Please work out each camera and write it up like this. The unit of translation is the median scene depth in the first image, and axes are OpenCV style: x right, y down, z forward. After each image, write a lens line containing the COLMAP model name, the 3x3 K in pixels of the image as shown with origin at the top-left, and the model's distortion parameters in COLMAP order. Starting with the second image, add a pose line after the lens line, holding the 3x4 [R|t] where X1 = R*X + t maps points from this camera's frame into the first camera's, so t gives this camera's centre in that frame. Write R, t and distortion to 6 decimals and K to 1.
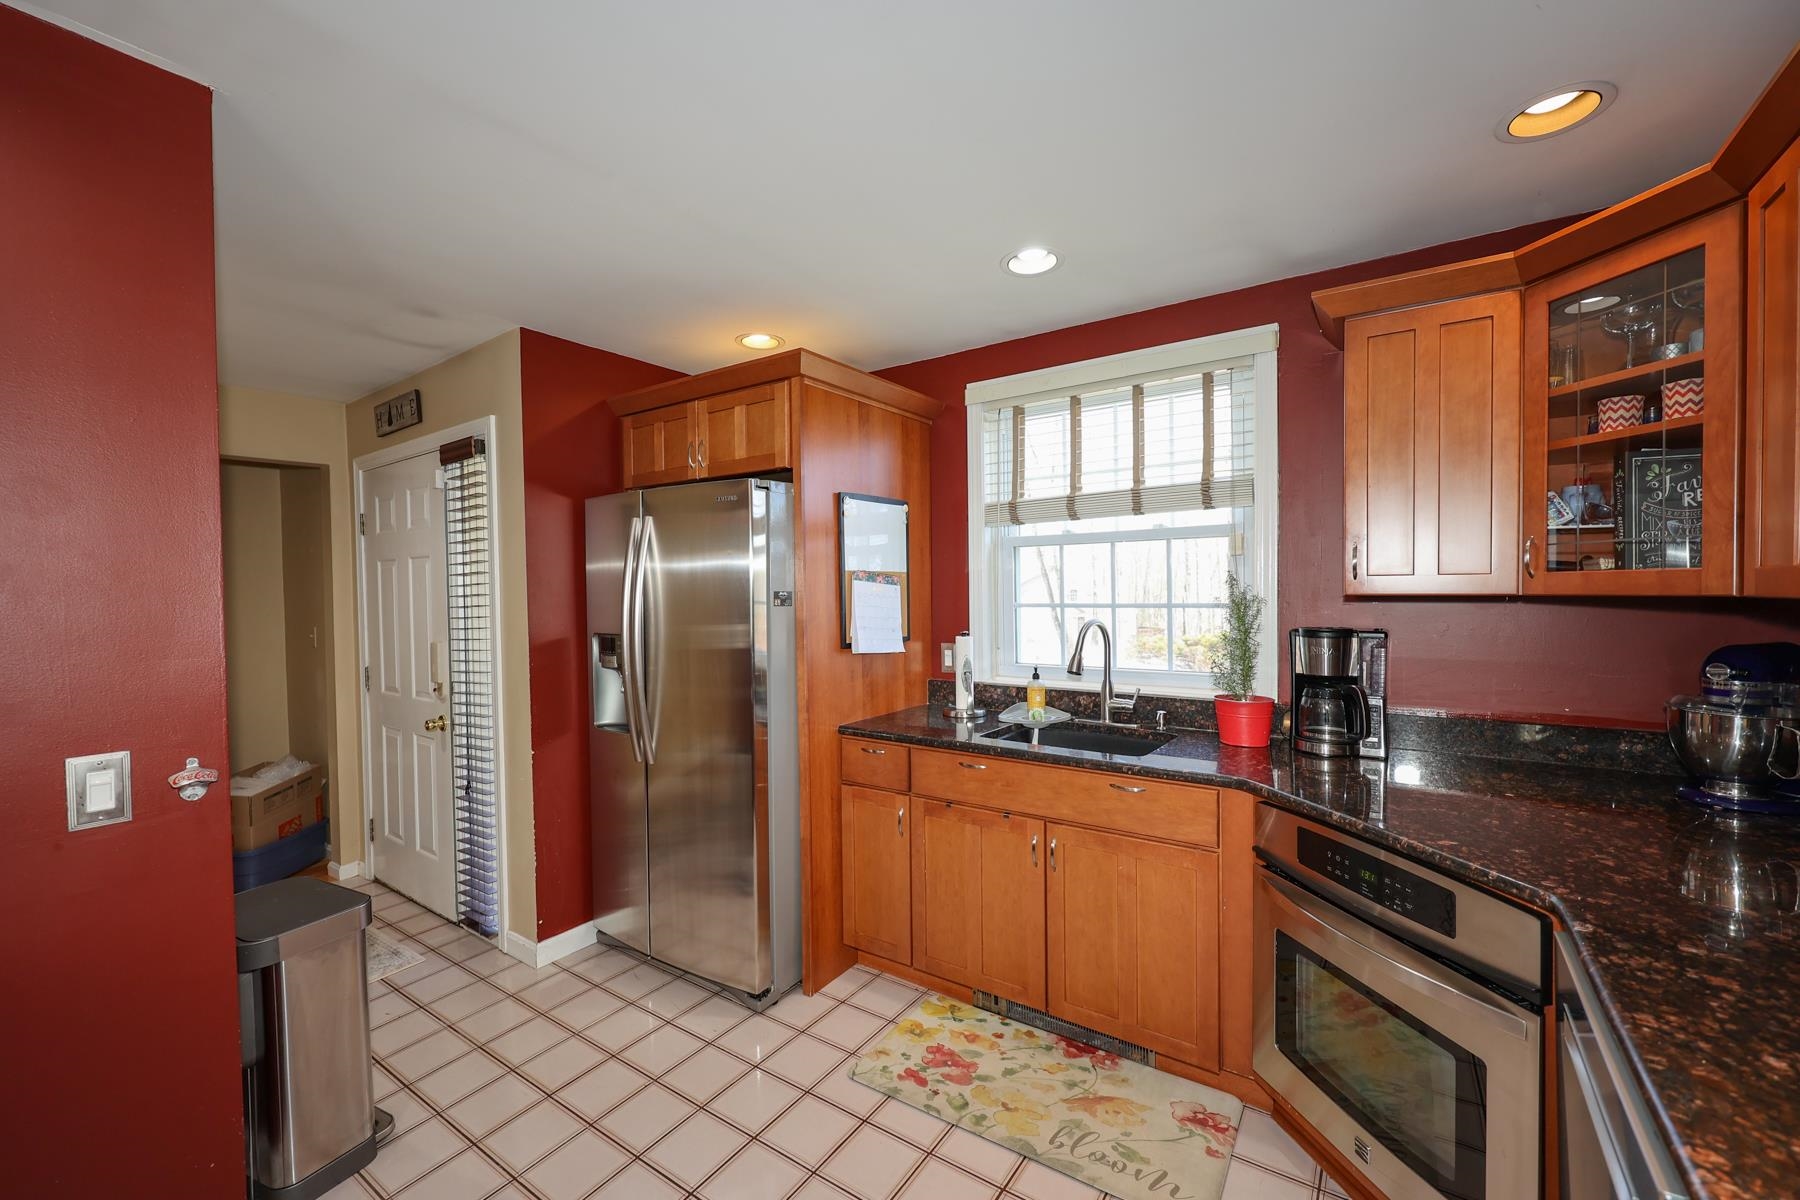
lens RADIAL K [[710.4, 0, 900.0], [0, 710.4, 600.0], [0, 0, 1]] dist [0.000600, -0.000258]
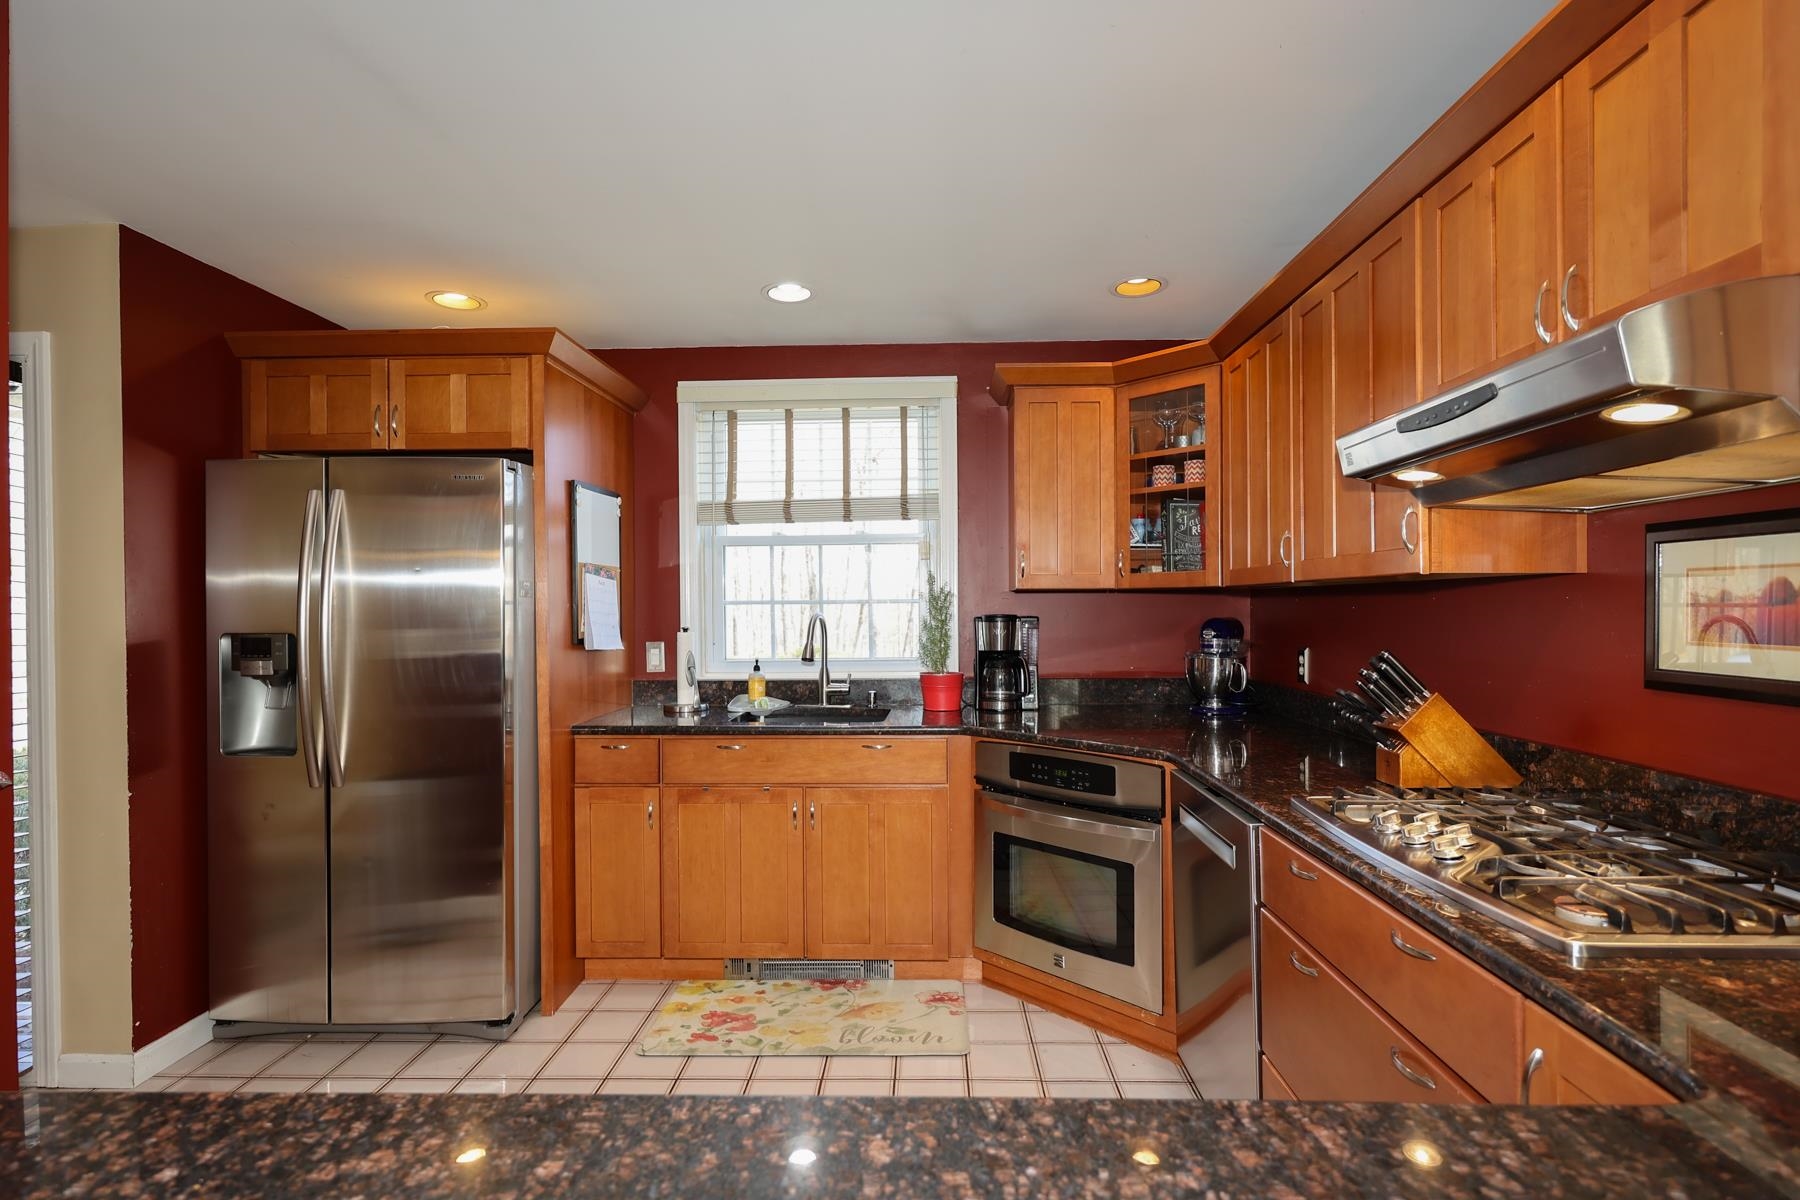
lens RADIAL K [[833.9, 0, 880.5], [0, 833.9, 601.7], [0, 0, 1]] dist [0.000615, 0.000207]
pose [[0.853269, 0.005781, 0.521440, -0.343861], [0.005000, 0.999802, -0.019267, 0.037708], [-0.521448, 0.019047, 0.853071, -0.179994]]
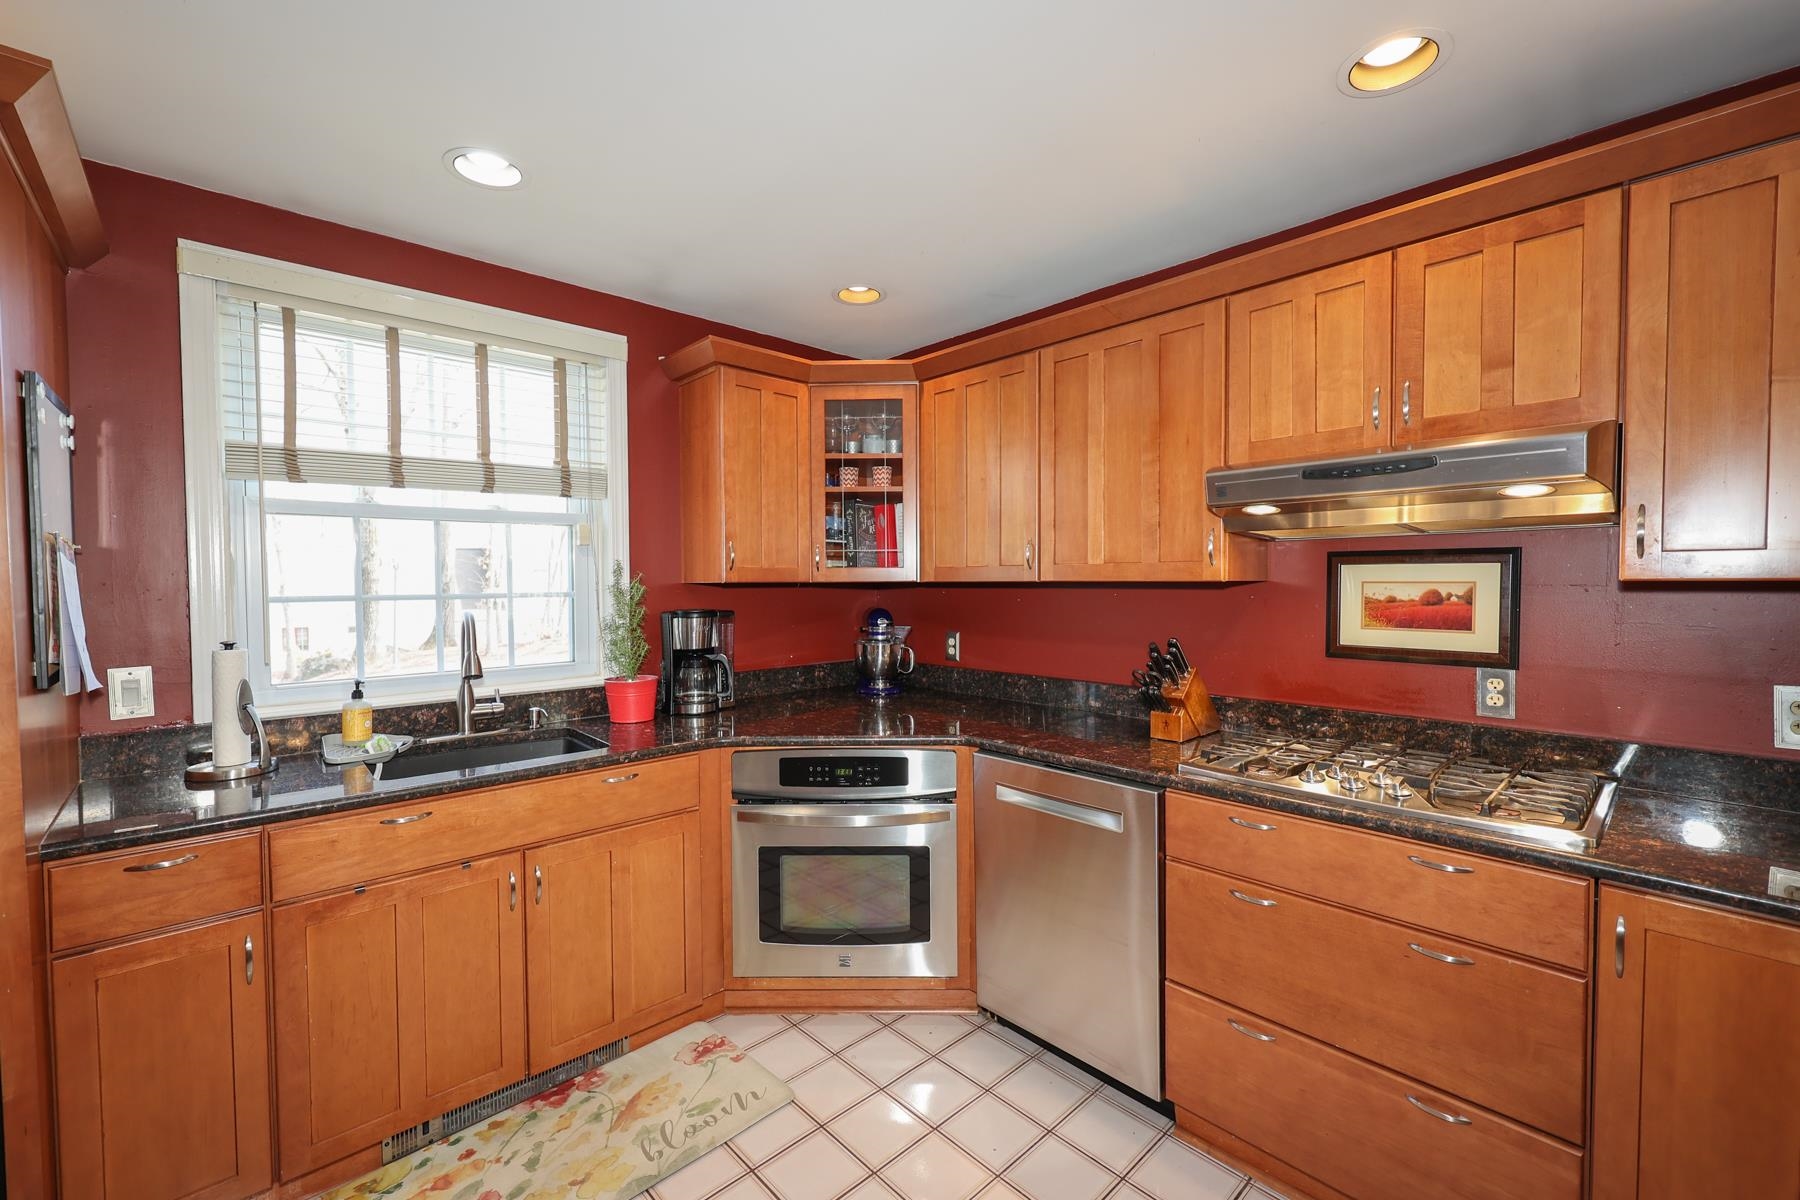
lens RADIAL K [[750.8, 0, 880.1], [0, 750.8, 596.0], [0, 0, 1]] dist [0.001958, 0.000419]
pose [[0.233241, -0.010702, 0.972360, -0.498623], [0.014633, 0.999865, 0.007495, 0.008873], [-0.972309, 0.012481, 0.233367, 0.339403]]
